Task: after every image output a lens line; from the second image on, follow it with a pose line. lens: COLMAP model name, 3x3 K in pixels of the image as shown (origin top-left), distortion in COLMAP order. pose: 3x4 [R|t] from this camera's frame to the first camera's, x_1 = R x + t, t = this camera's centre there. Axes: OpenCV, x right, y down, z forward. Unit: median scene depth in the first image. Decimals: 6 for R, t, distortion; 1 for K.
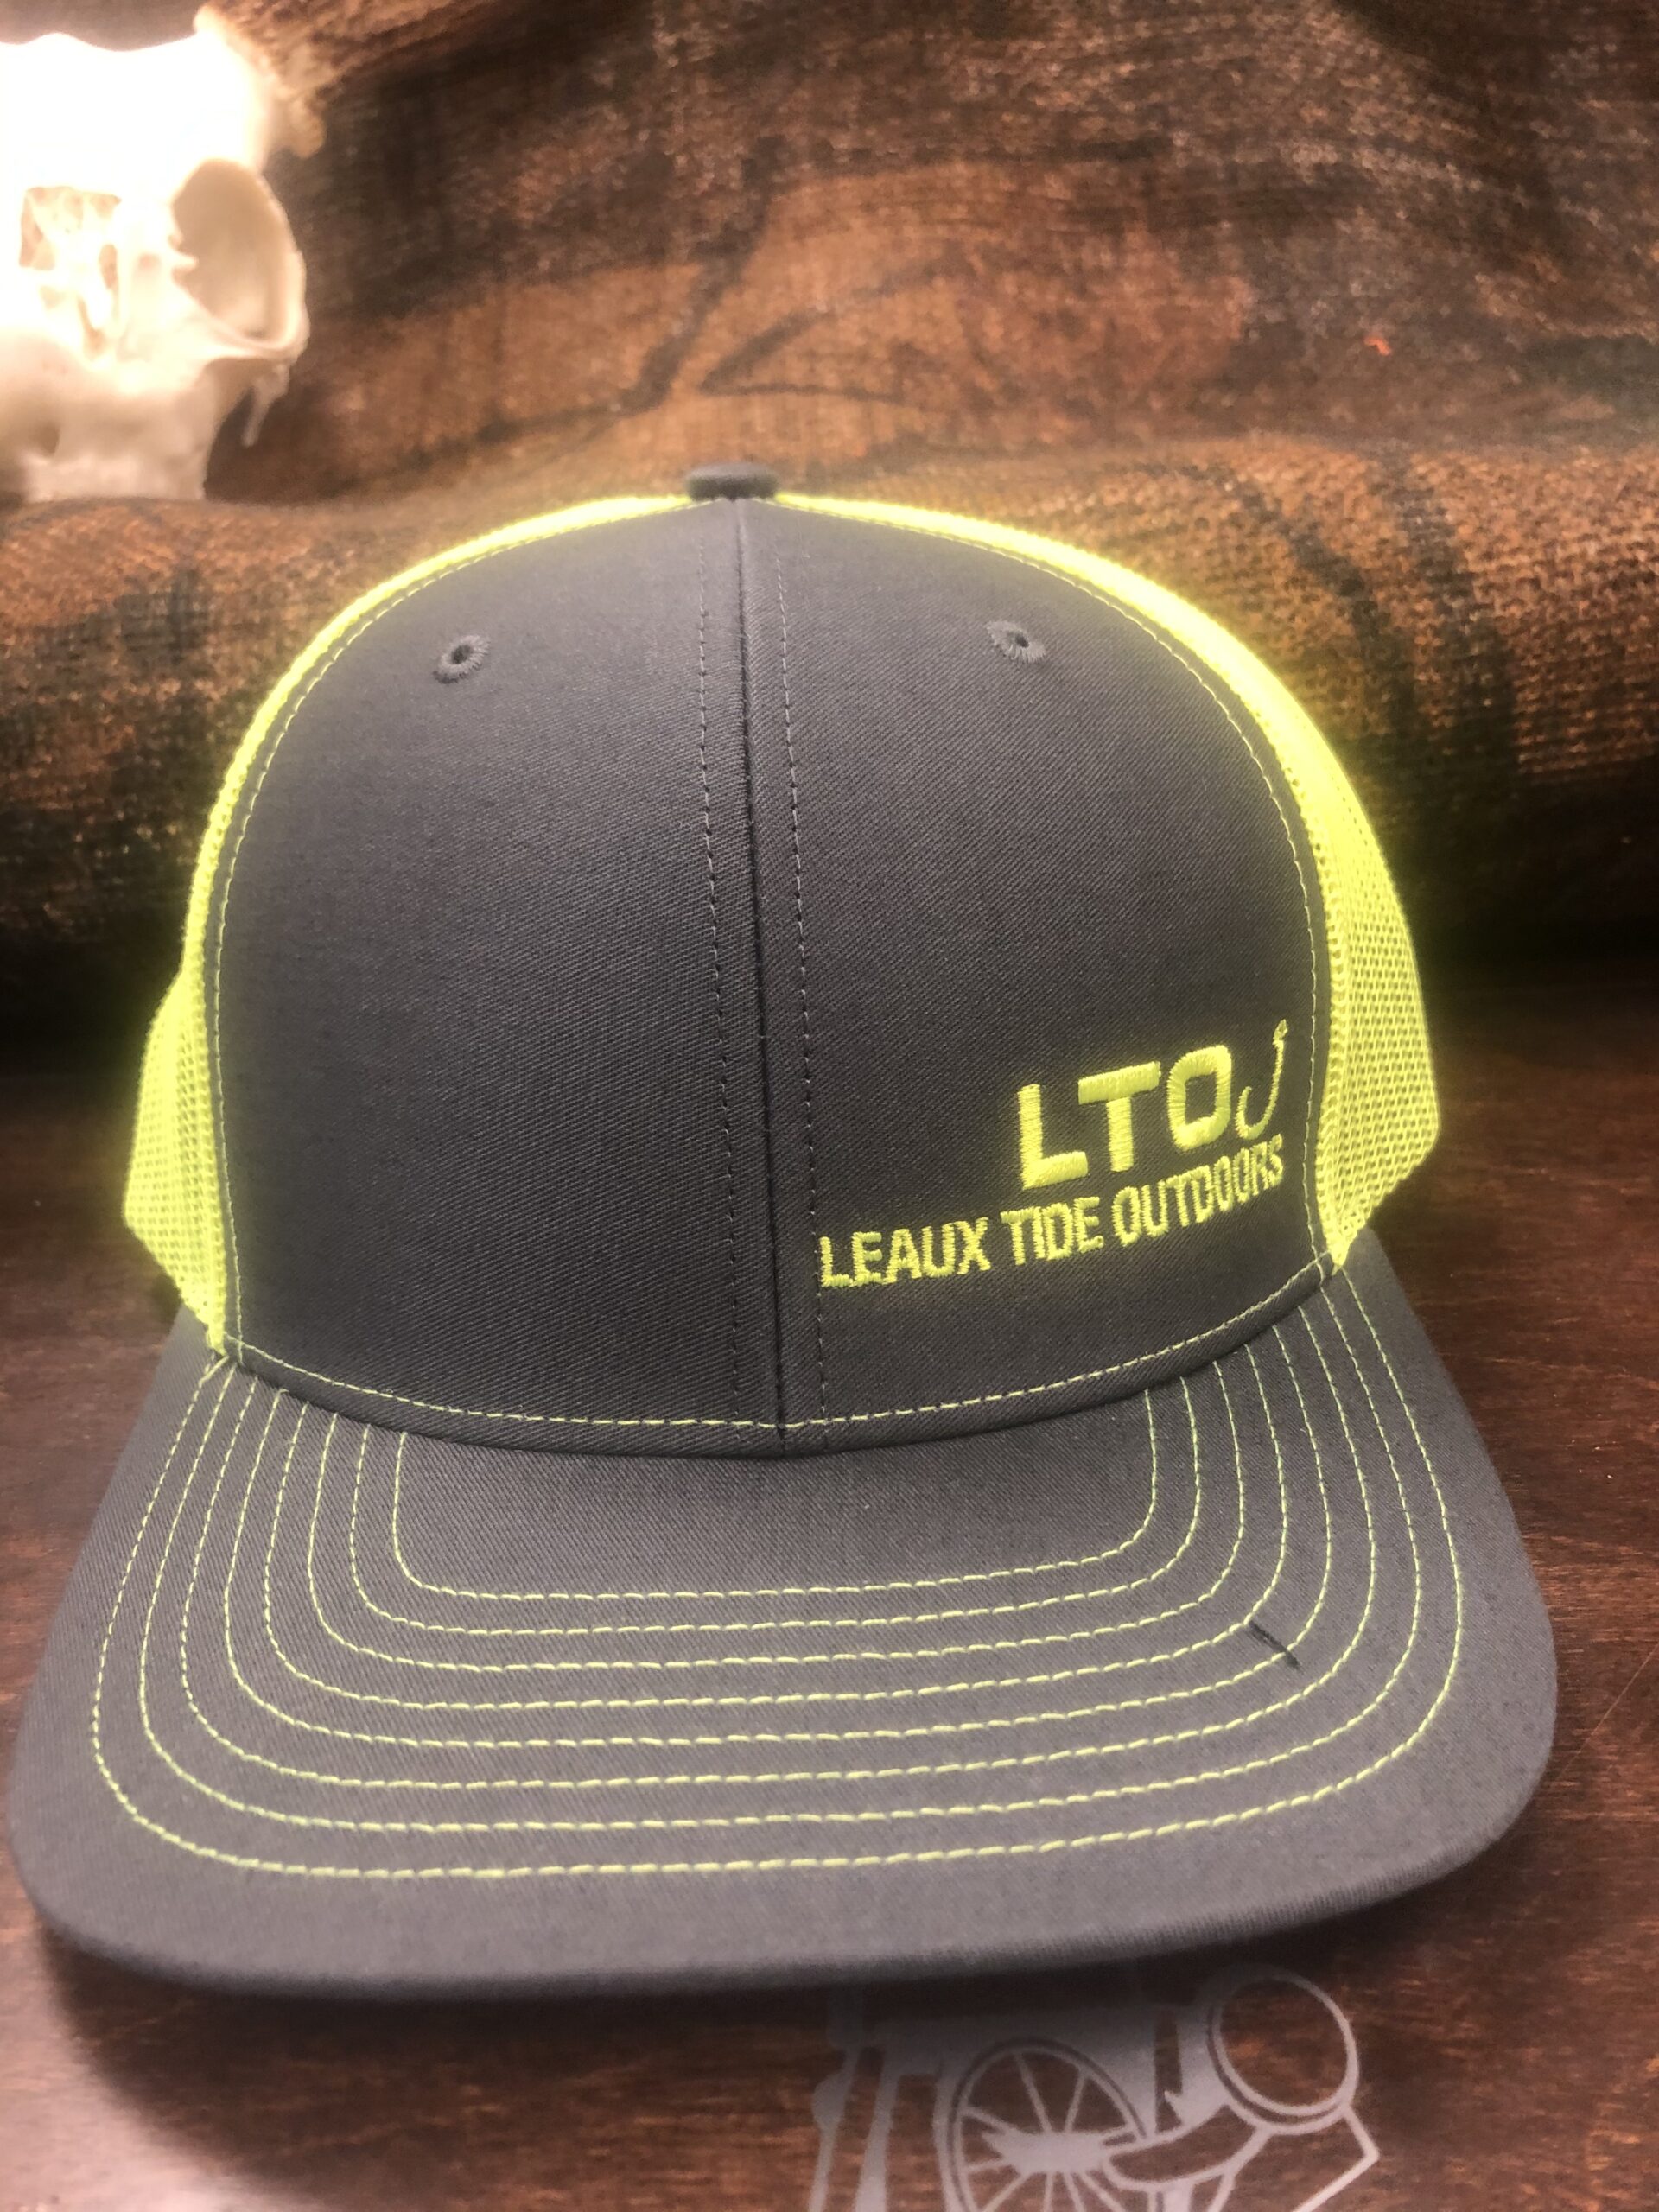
lens RADIAL K [[1946.8, 0, 836.2], [0, 1946.8, 1095.6], [0, 0, 1]] dist [0.001036, 0.053684]
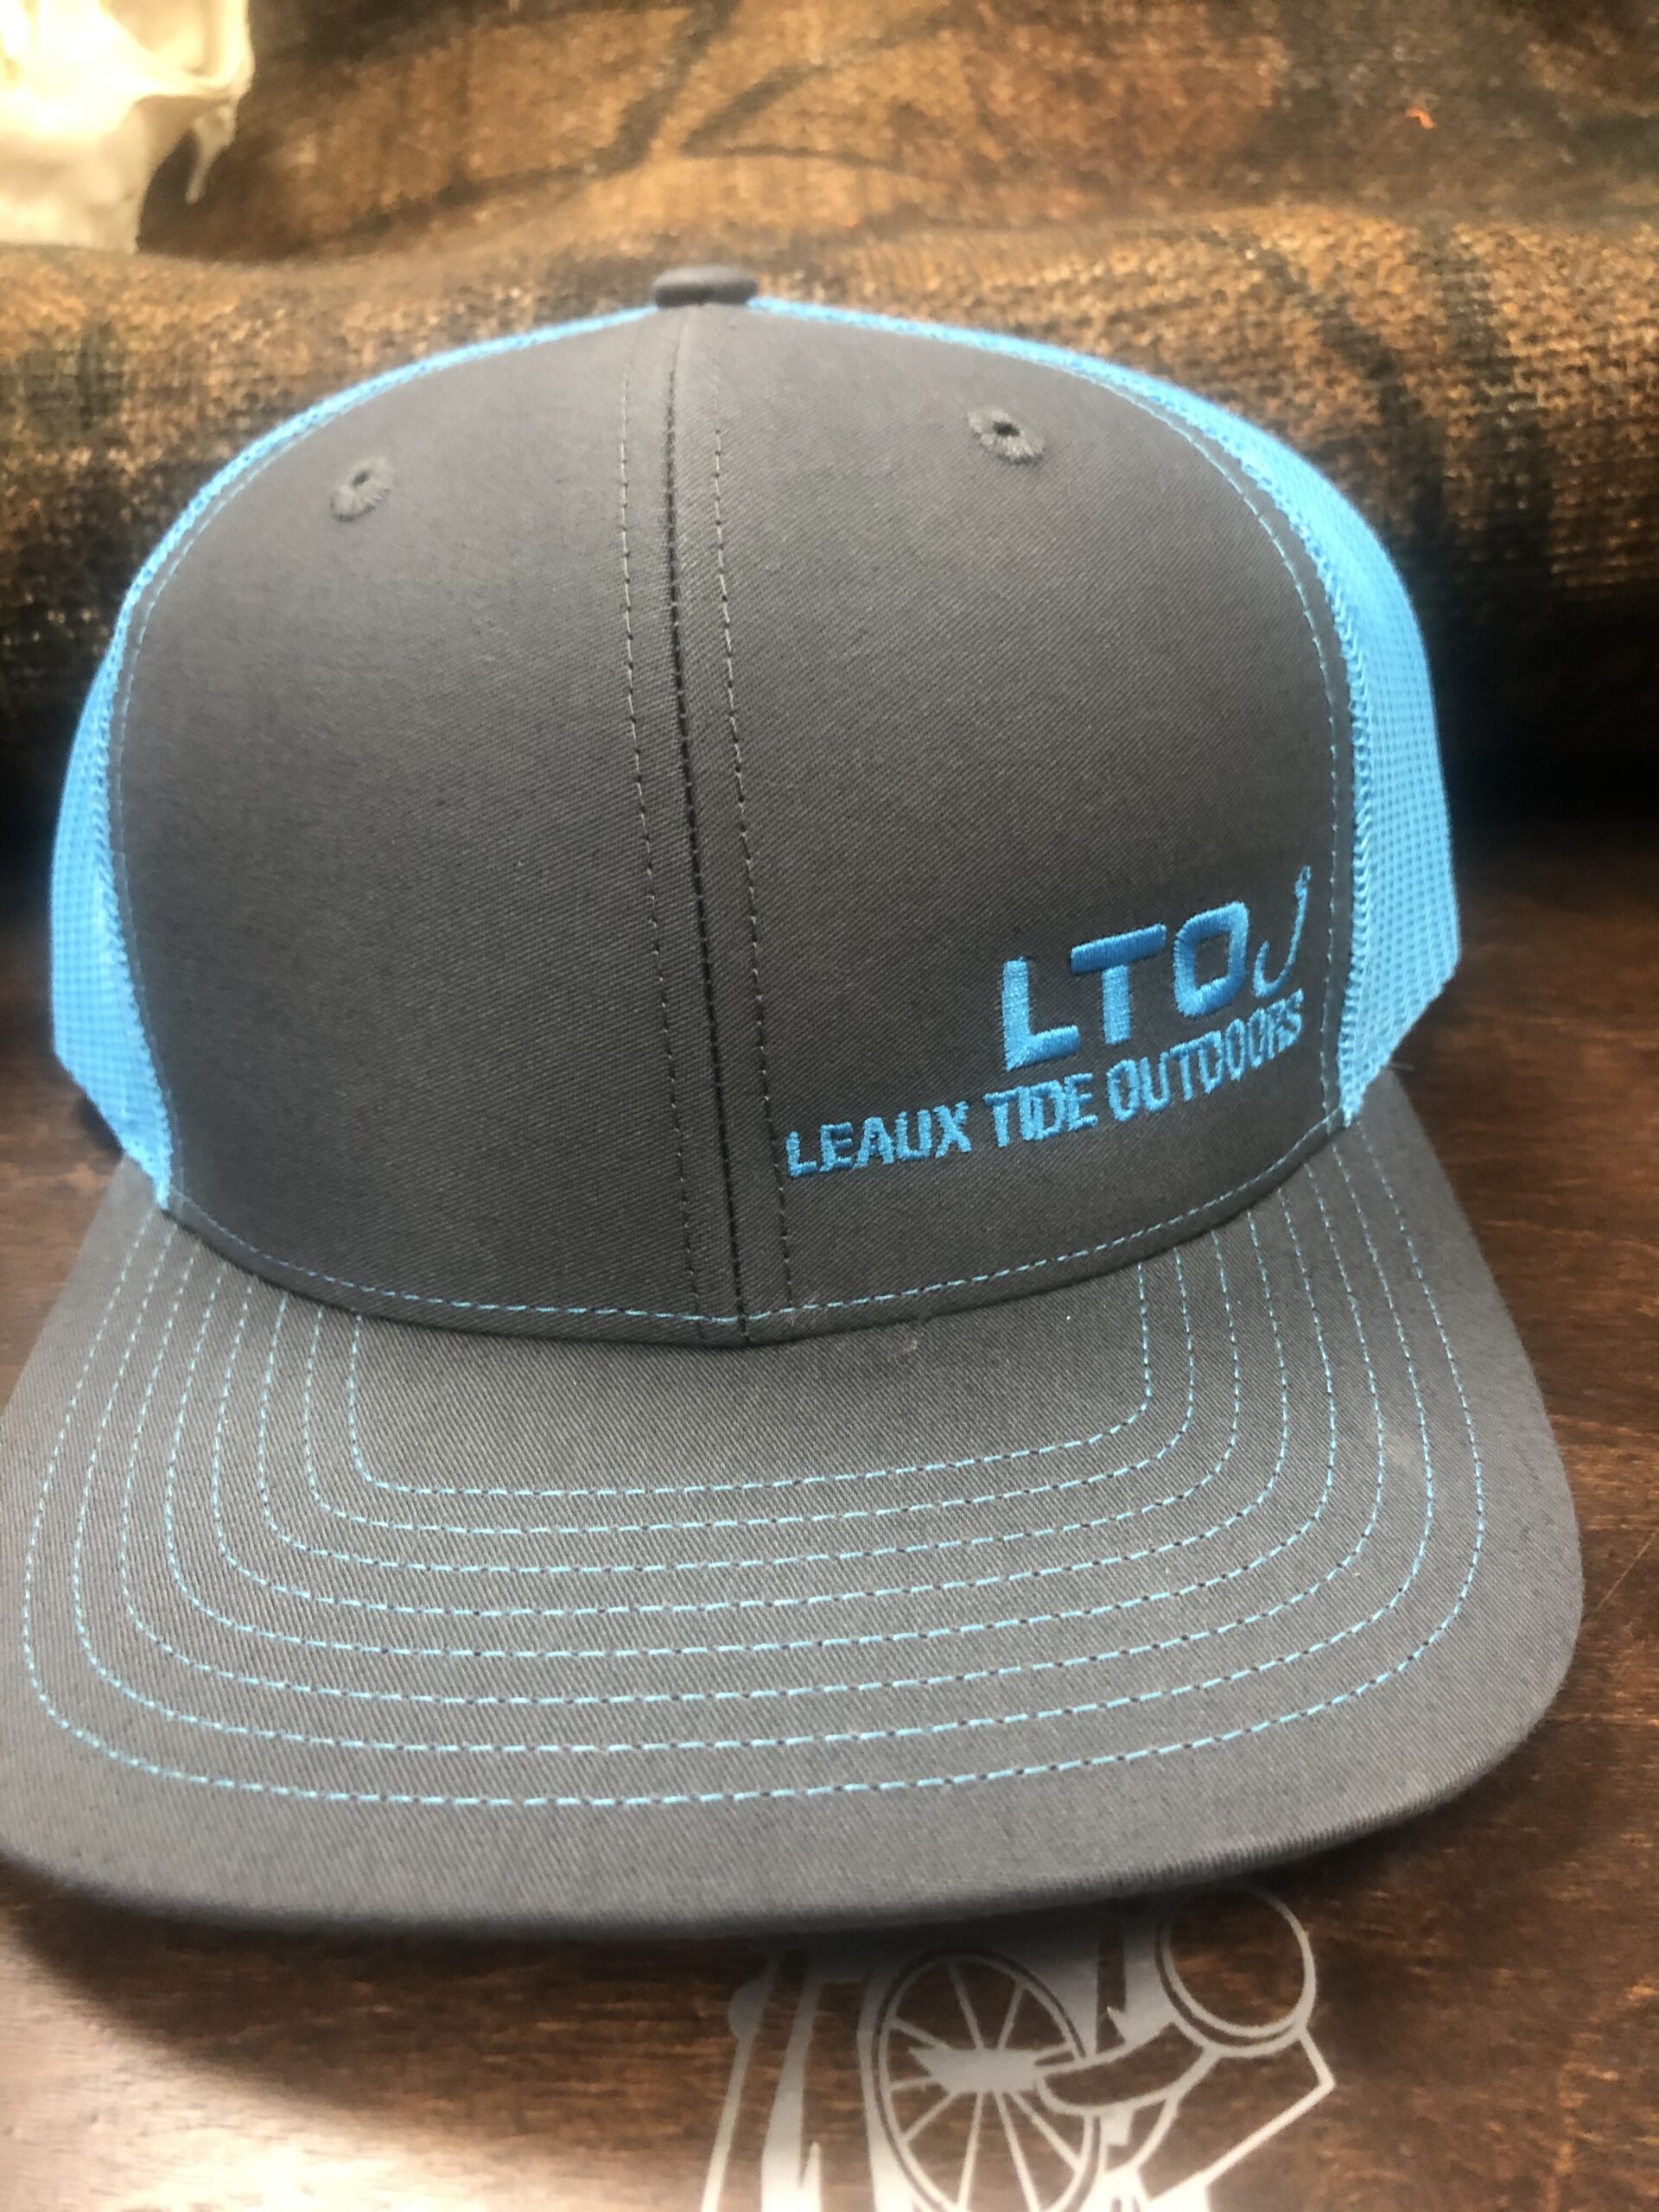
lens RADIAL K [[1946.8, 0, 842.8], [0, 1946.8, 1106.6], [0, 0, 1]] dist [0.001036, 0.053684]
pose [[0.999733, 0.021817, 0.007585, 0.010649], [-0.022423, 0.995509, 0.091977, 0.000429], [-0.005545, -0.092123, 0.995732, 0.047890]]
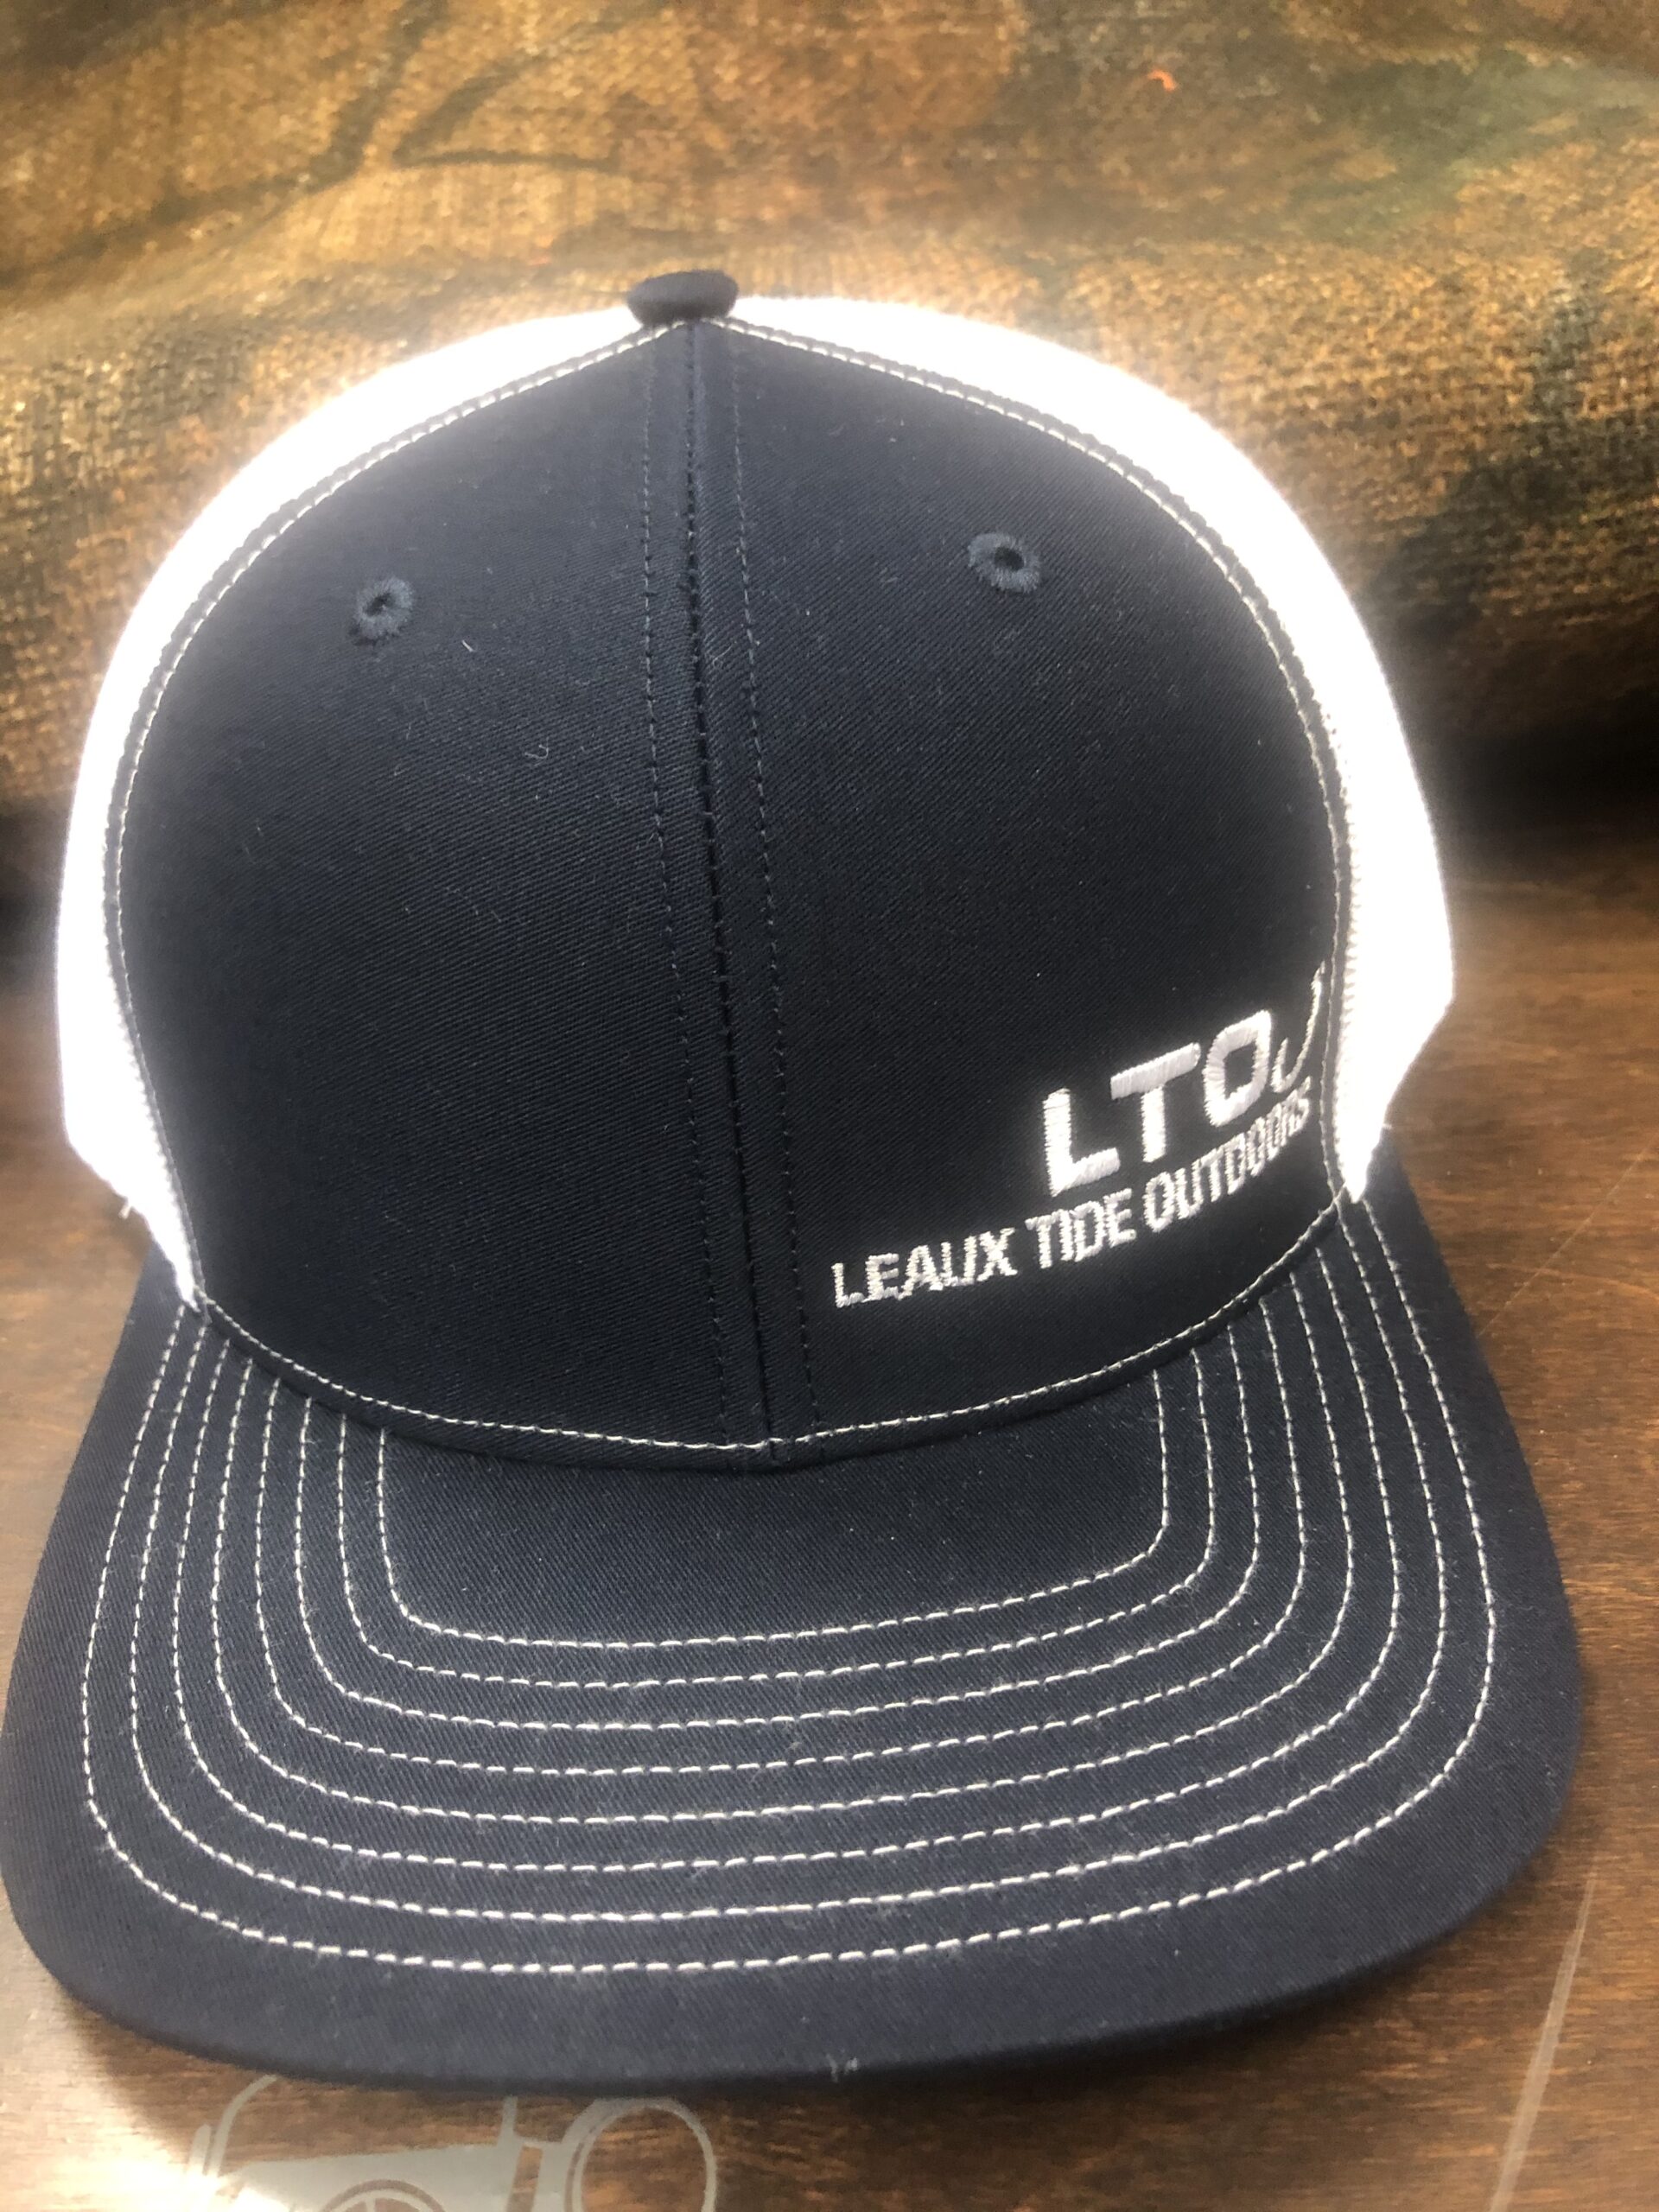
lens RADIAL K [[1946.8, 0, 820.3], [0, 1946.8, 1129.5], [0, 0, 1]] dist [0.001036, 0.053684]
pose [[0.999672, -0.024968, -0.005743, 0.138986], [0.025565, 0.986773, 0.160077, -0.073566], [0.001670, -0.160171, 0.987088, 0.058308]]
